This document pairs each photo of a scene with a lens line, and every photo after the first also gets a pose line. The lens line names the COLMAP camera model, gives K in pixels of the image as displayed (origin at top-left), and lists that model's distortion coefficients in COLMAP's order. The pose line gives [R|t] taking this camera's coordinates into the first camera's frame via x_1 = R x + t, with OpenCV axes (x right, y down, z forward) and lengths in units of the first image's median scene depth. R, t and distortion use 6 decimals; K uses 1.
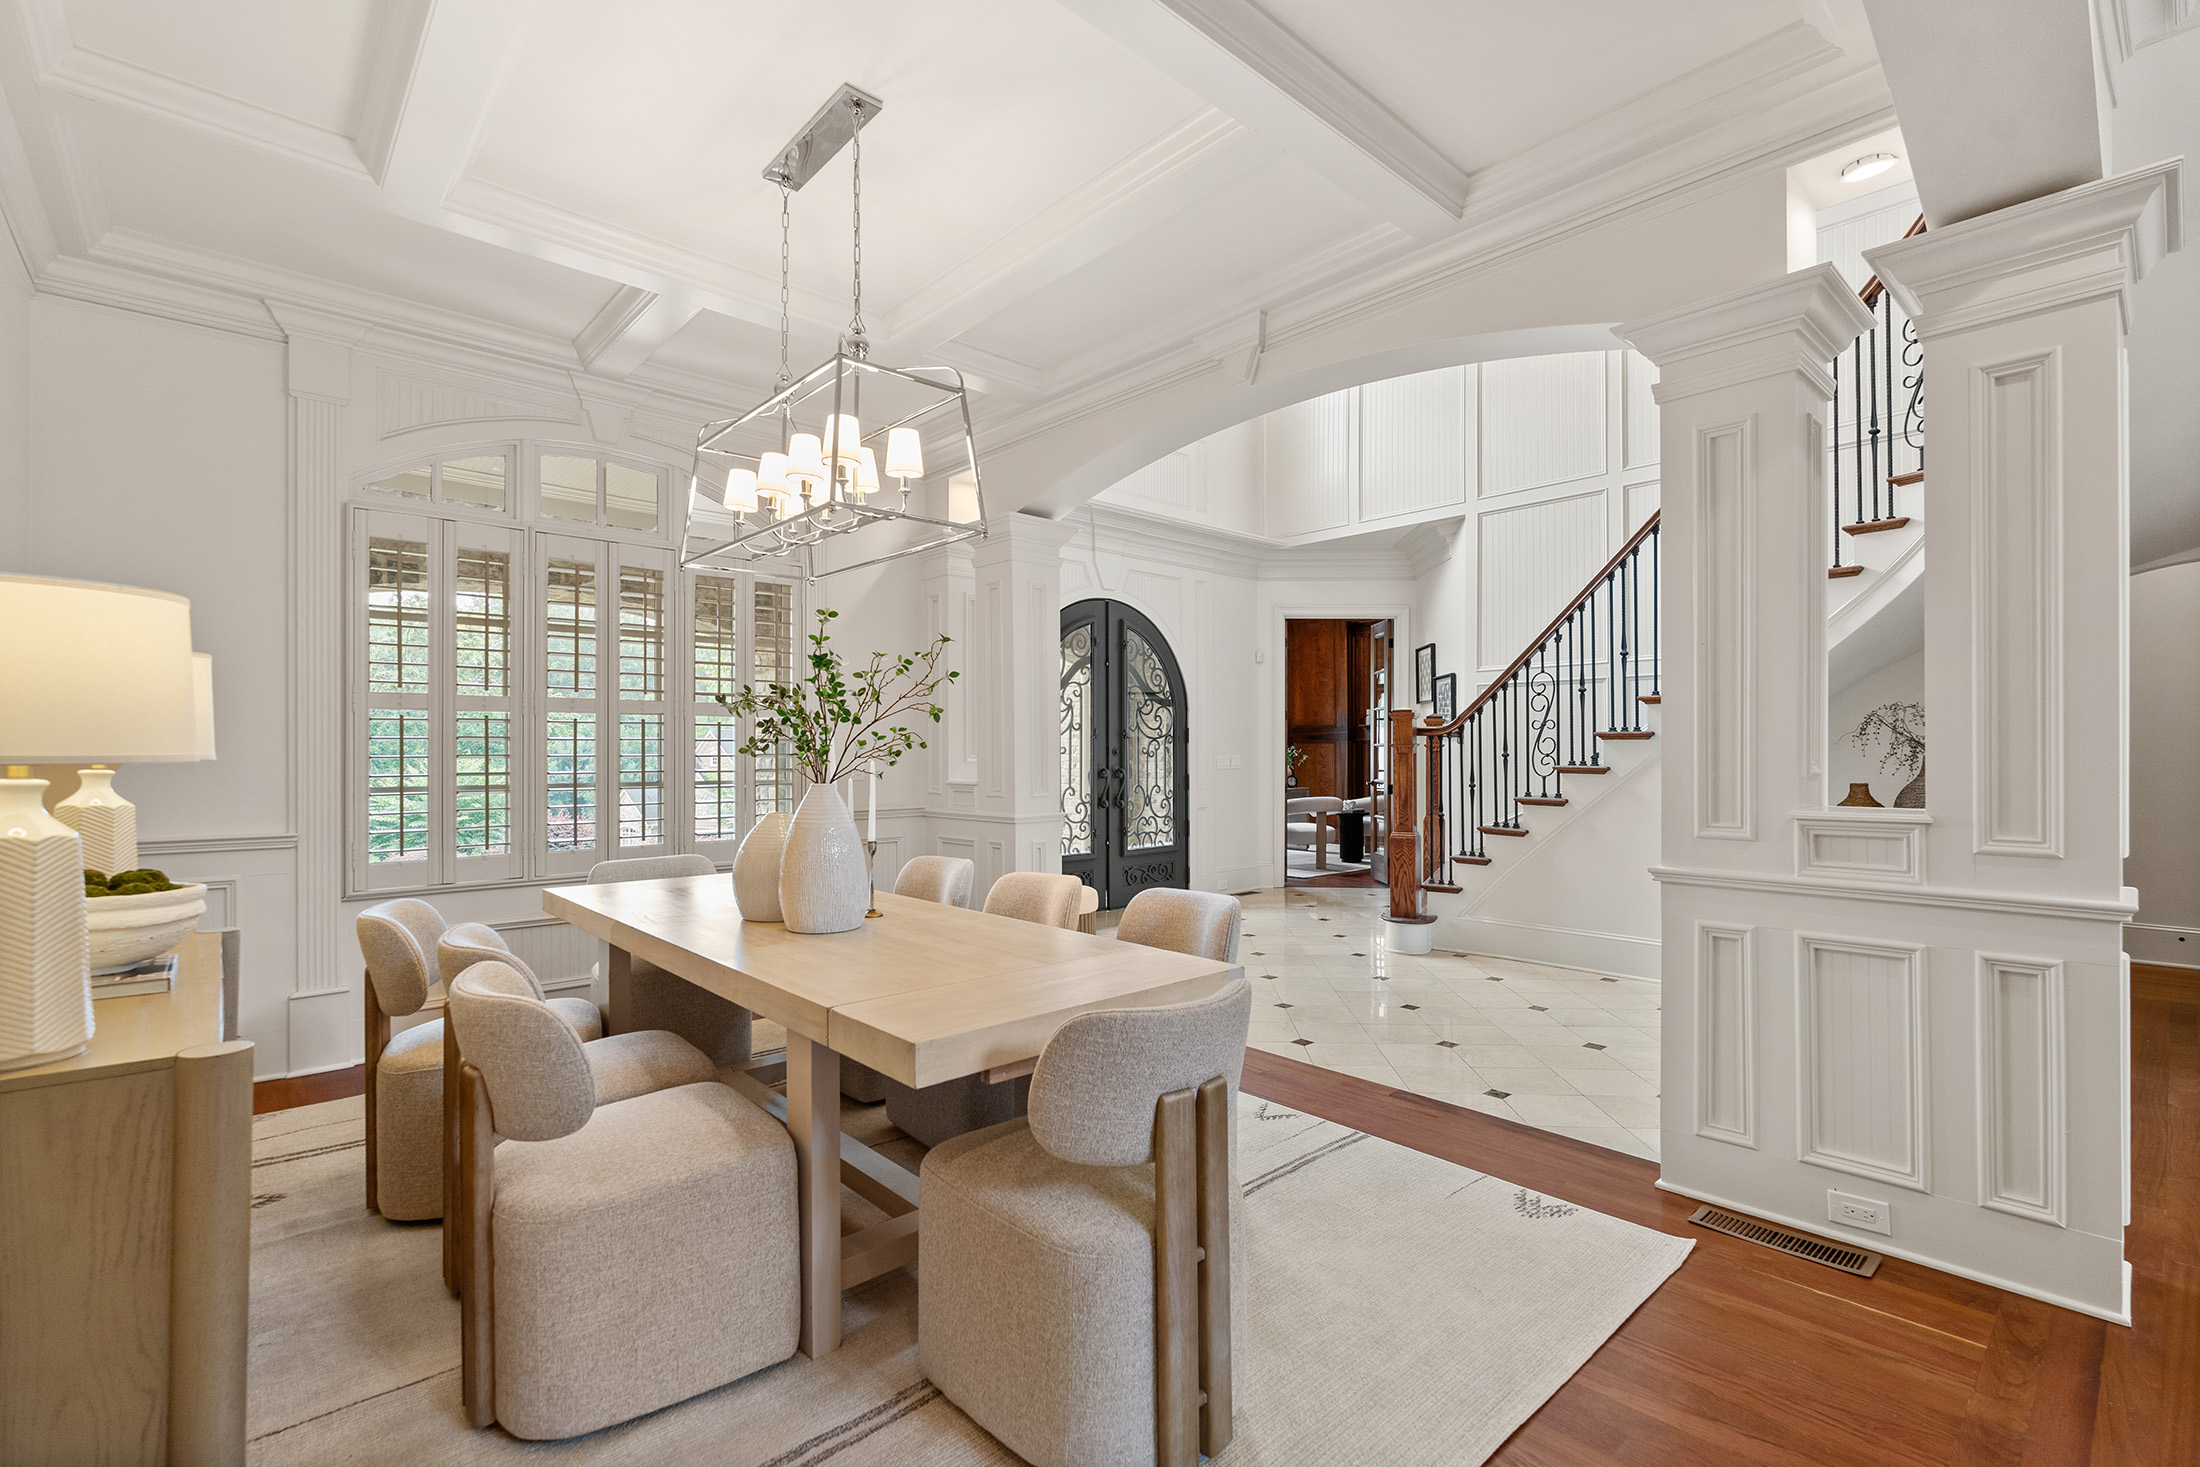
lens RADIAL K [[981.3, 0, 1092.6], [0, 981.3, 746.7], [0, 0, 1]] dist [-0.004583, 0.000398]
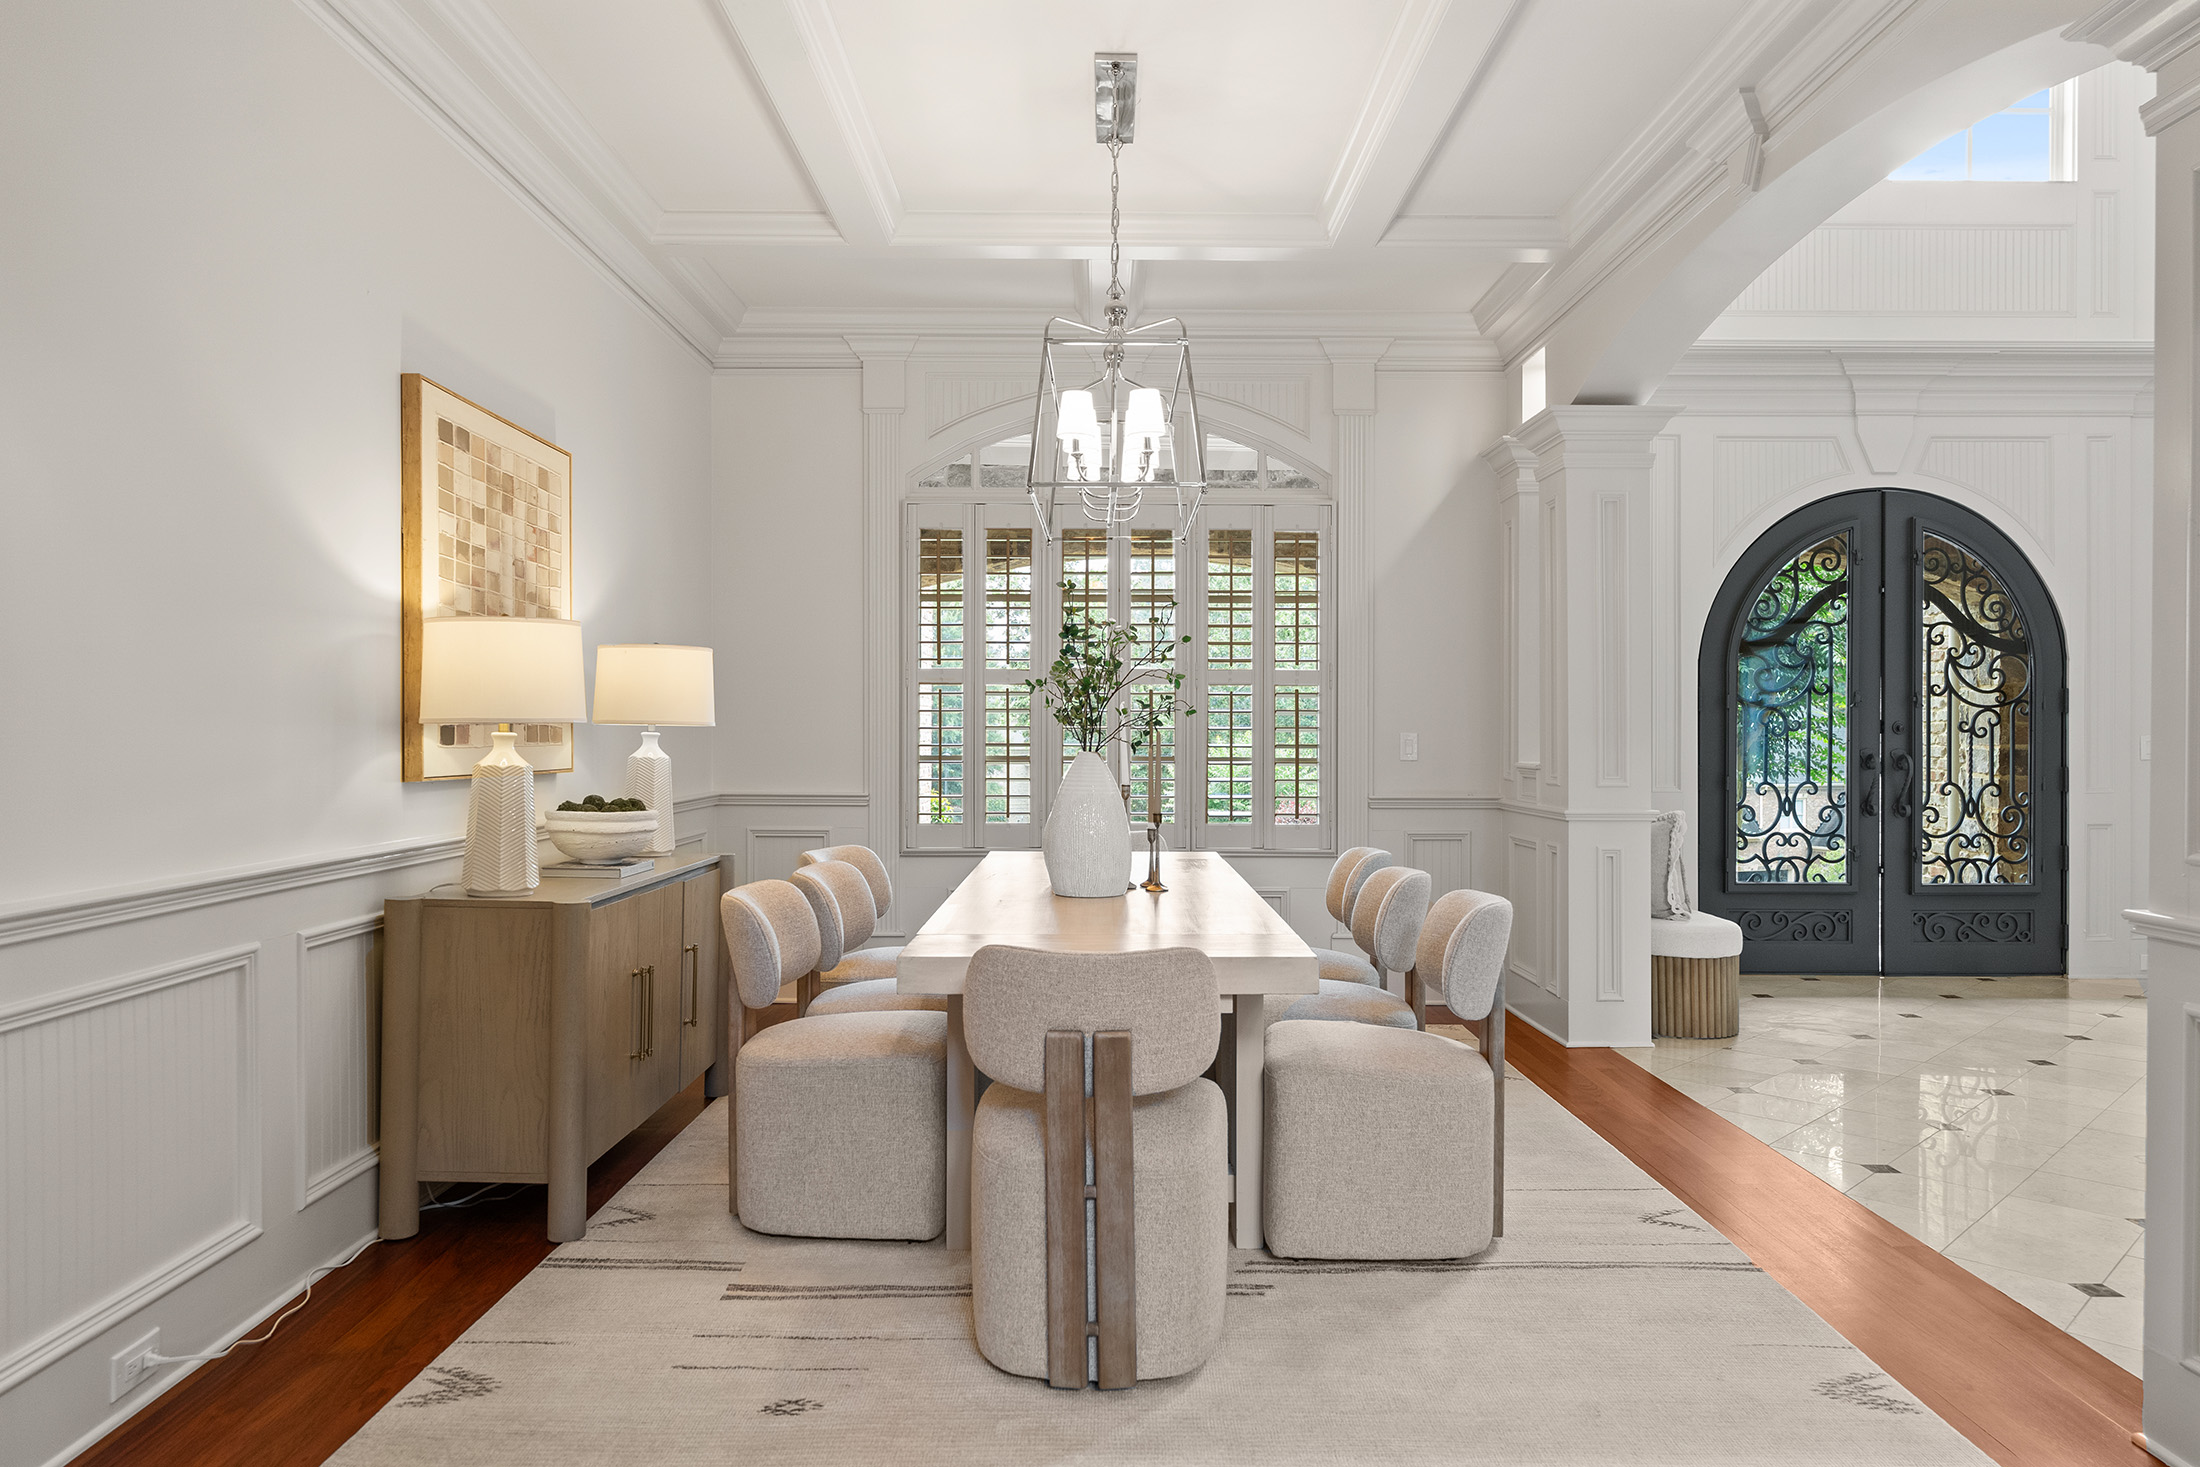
lens RADIAL K [[1402.8, 0, 1080.7], [0, 1402.8, 730.1], [0, 0, 1]] dist [0.003421, 0.003023]
pose [[0.740482, 0.003784, -0.672066, 0.443791], [-0.001330, 0.999990, 0.004165, 0.006452], [0.672075, -0.002190, 0.740480, -0.050184]]
